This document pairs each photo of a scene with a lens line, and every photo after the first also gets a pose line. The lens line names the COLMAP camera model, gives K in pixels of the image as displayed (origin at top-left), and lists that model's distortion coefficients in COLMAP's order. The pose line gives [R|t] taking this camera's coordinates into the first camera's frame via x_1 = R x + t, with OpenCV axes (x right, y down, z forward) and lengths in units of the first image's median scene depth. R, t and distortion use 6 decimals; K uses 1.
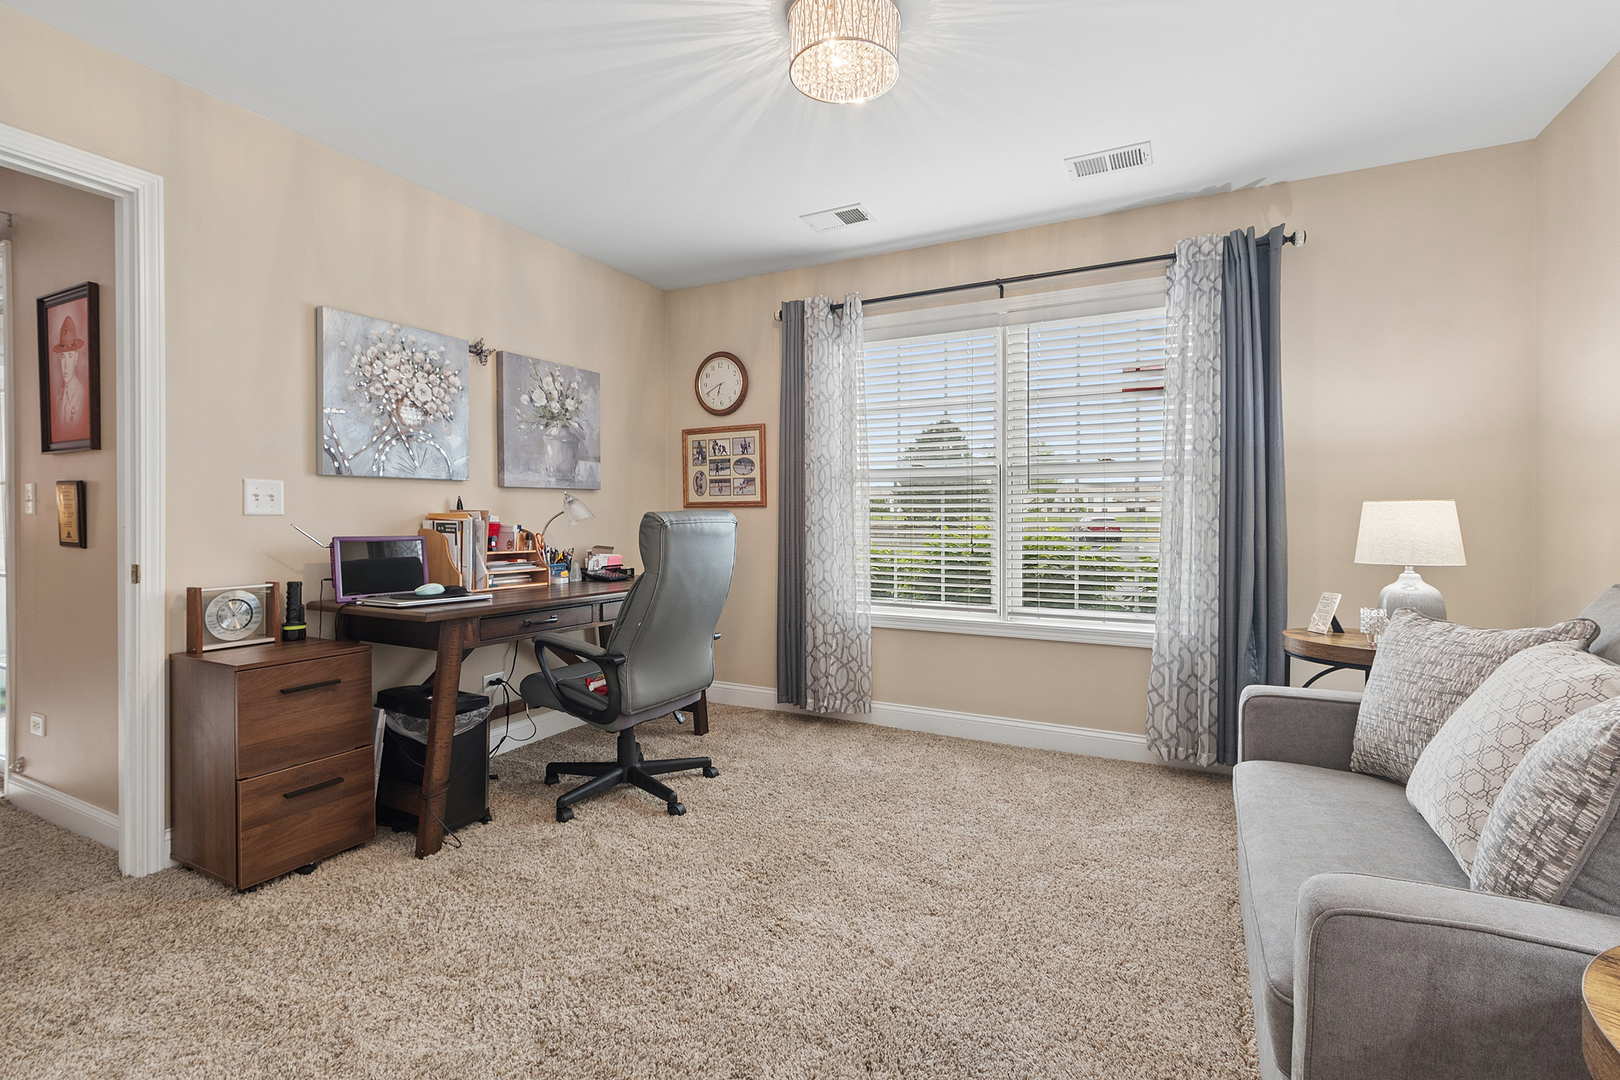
lens RADIAL K [[733.3, 0, 812.8], [0, 733.3, 522.5], [0, 0, 1]] dist [0.001501, 0.000396]
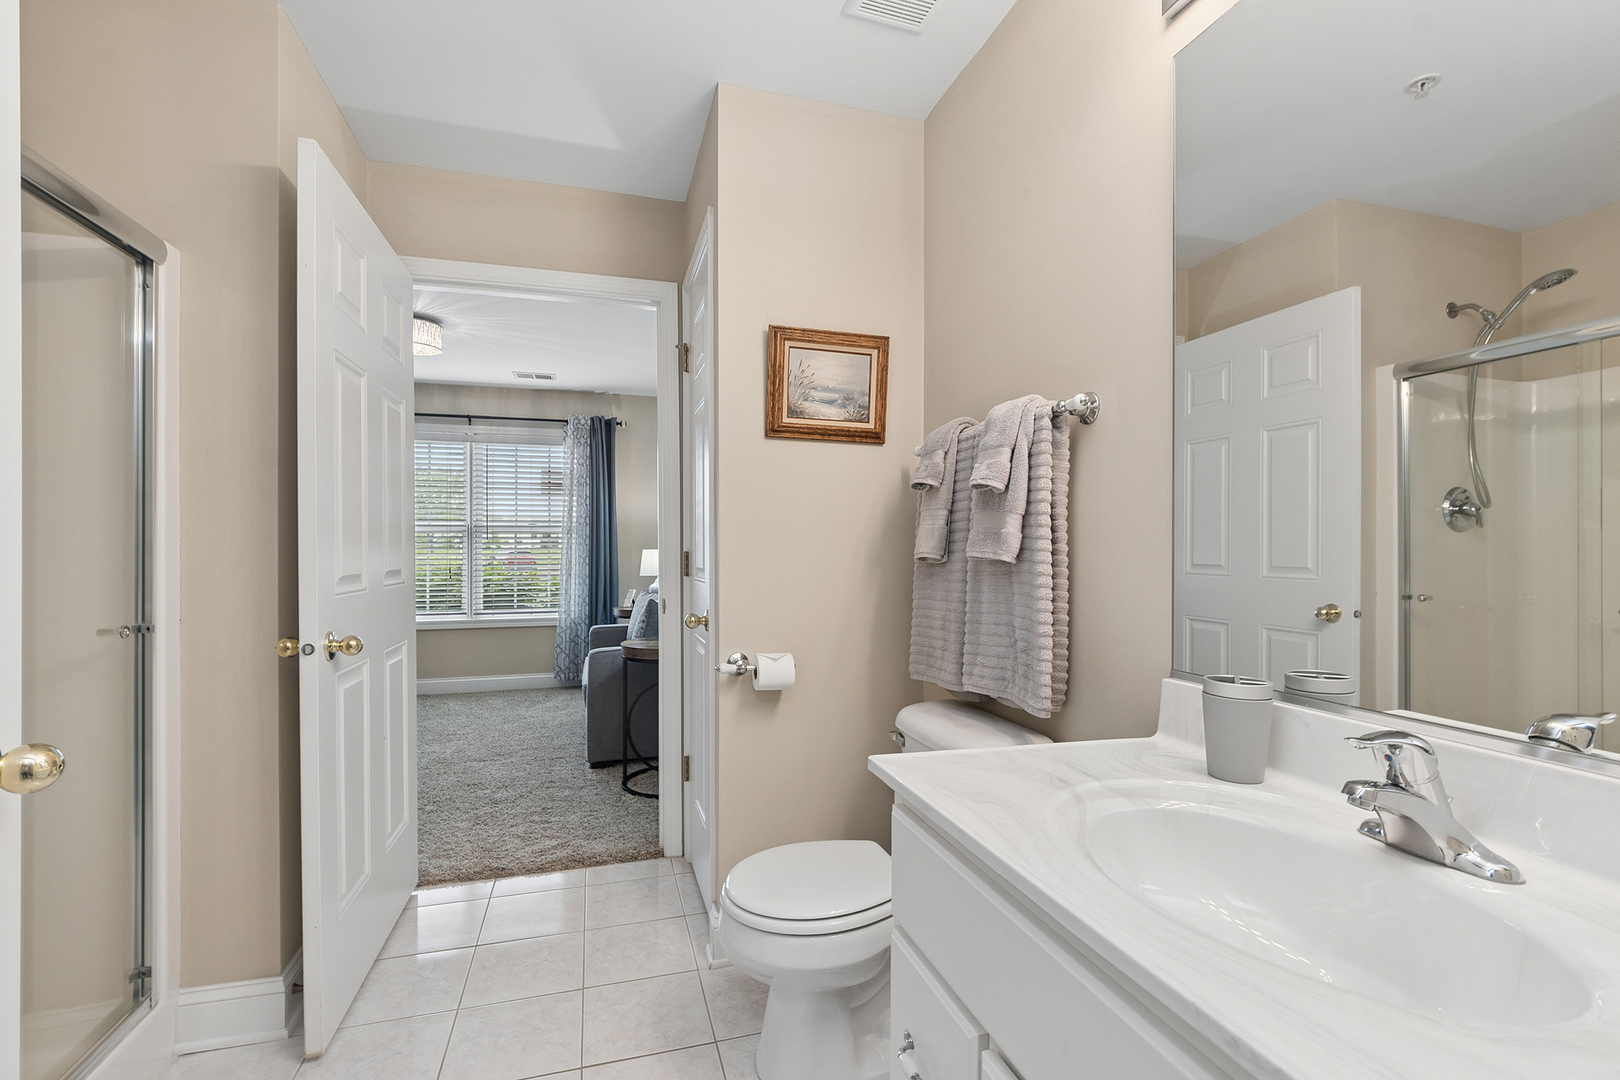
lens RADIAL K [[720.1, 0, 810.3], [0, 720.1, 547.1], [0, 0, 1]] dist [-0.001368, 0.000081]
pose [[0.721871, 0.002102, 0.692024, -0.357806], [0.005130, 0.999952, -0.008388, -0.011762], [-0.692009, 0.009606, 0.721825, -0.810252]]
